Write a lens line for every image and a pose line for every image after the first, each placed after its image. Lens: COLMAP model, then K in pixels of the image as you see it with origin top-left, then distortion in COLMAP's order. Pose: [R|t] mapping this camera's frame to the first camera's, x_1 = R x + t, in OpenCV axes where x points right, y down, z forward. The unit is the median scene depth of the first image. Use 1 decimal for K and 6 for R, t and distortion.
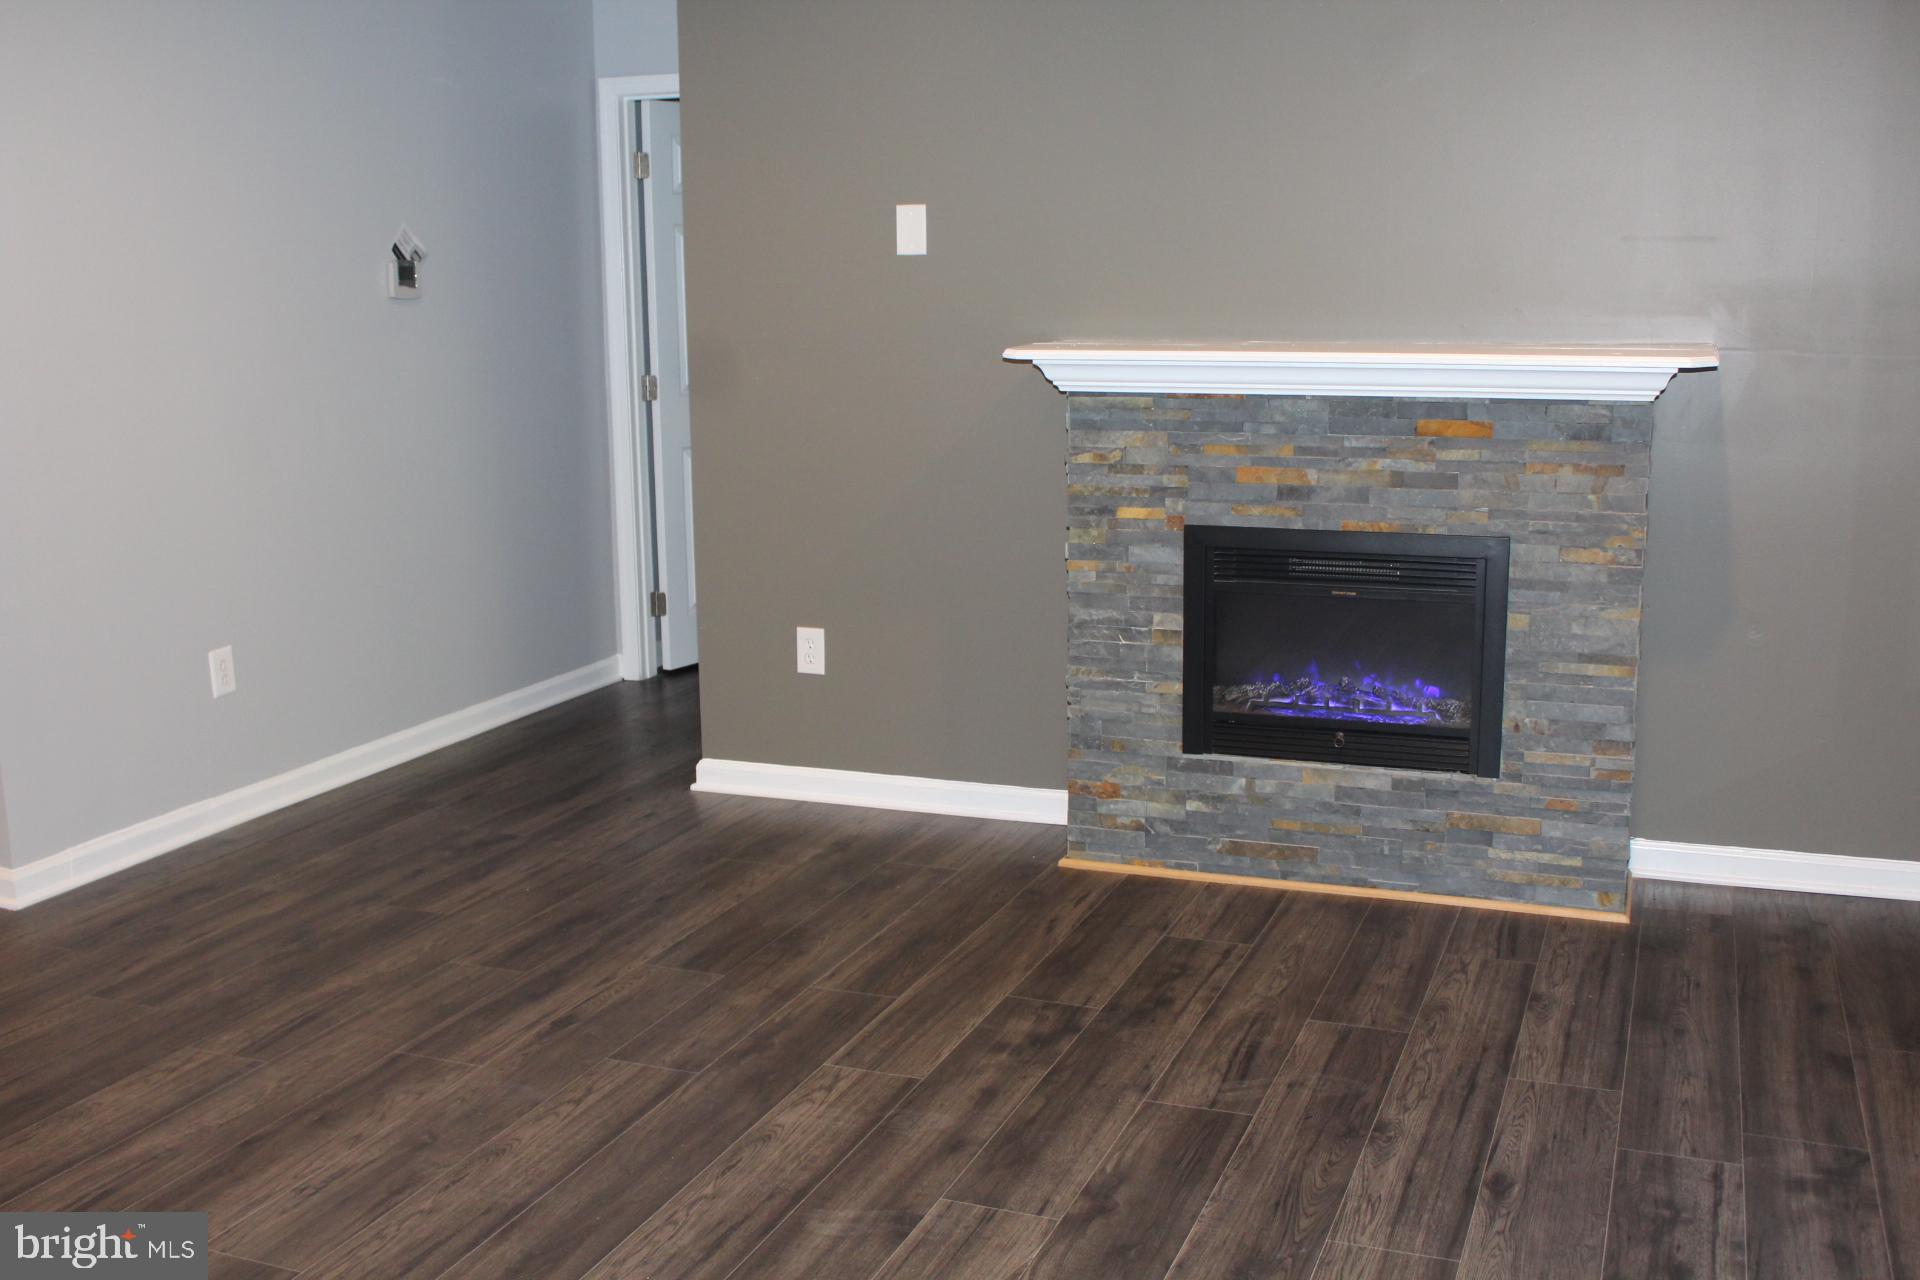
lens RADIAL K [[1952.1, 0, 969.4], [0, 1952.1, 643.8], [0, 0, 1]] dist [-0.136630, 0.152698]
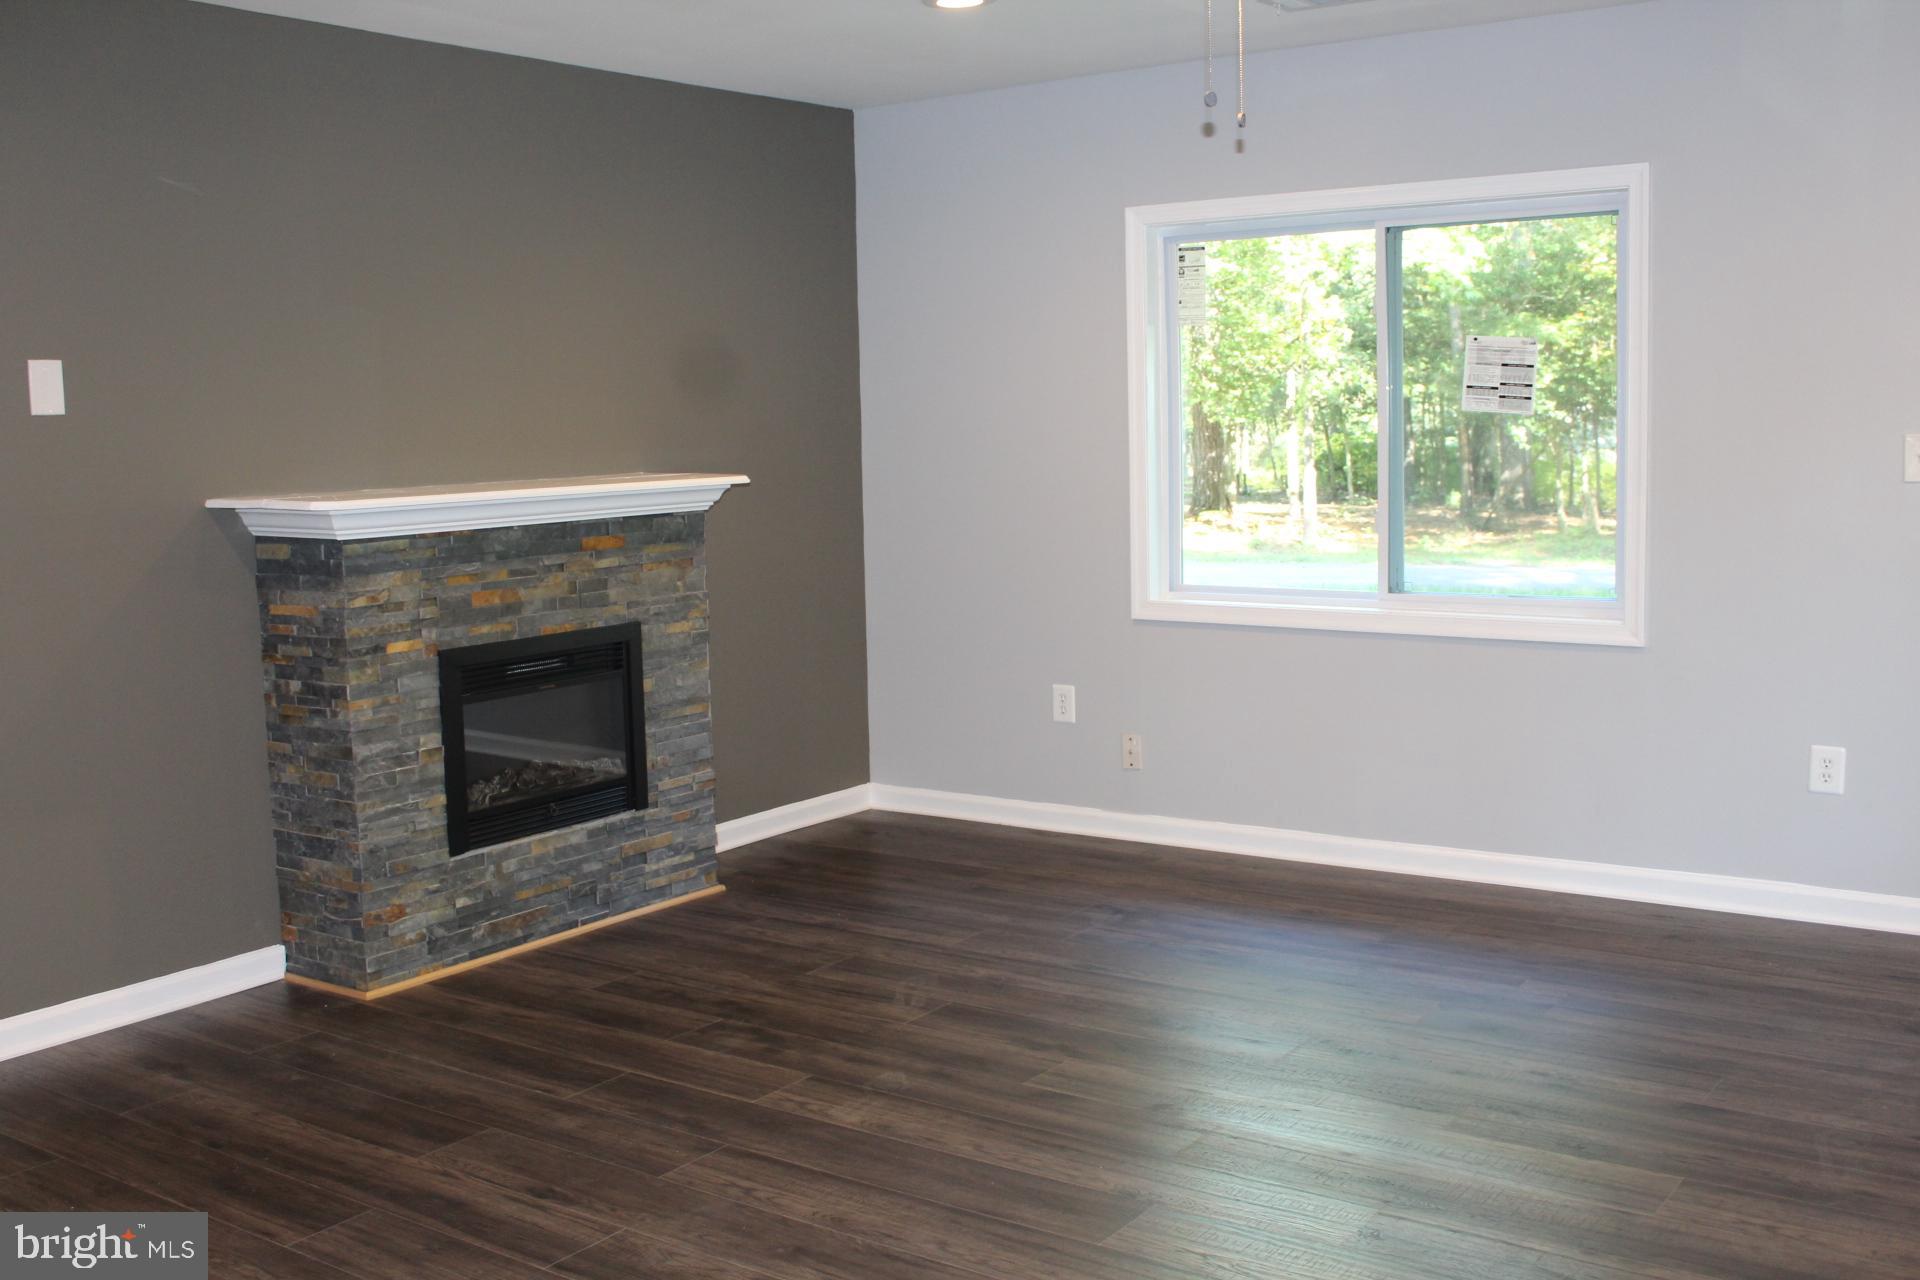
lens RADIAL K [[1952.1, 0, 969.4], [0, 1952.1, 643.8], [0, 0, 1]] dist [-0.136630, 0.152698]
pose [[0.232041, -0.109213, 0.966556, -0.905797], [0.201341, 0.977550, 0.062119, -0.074081], [-0.951640, 0.180193, 0.248820, 0.445341]]
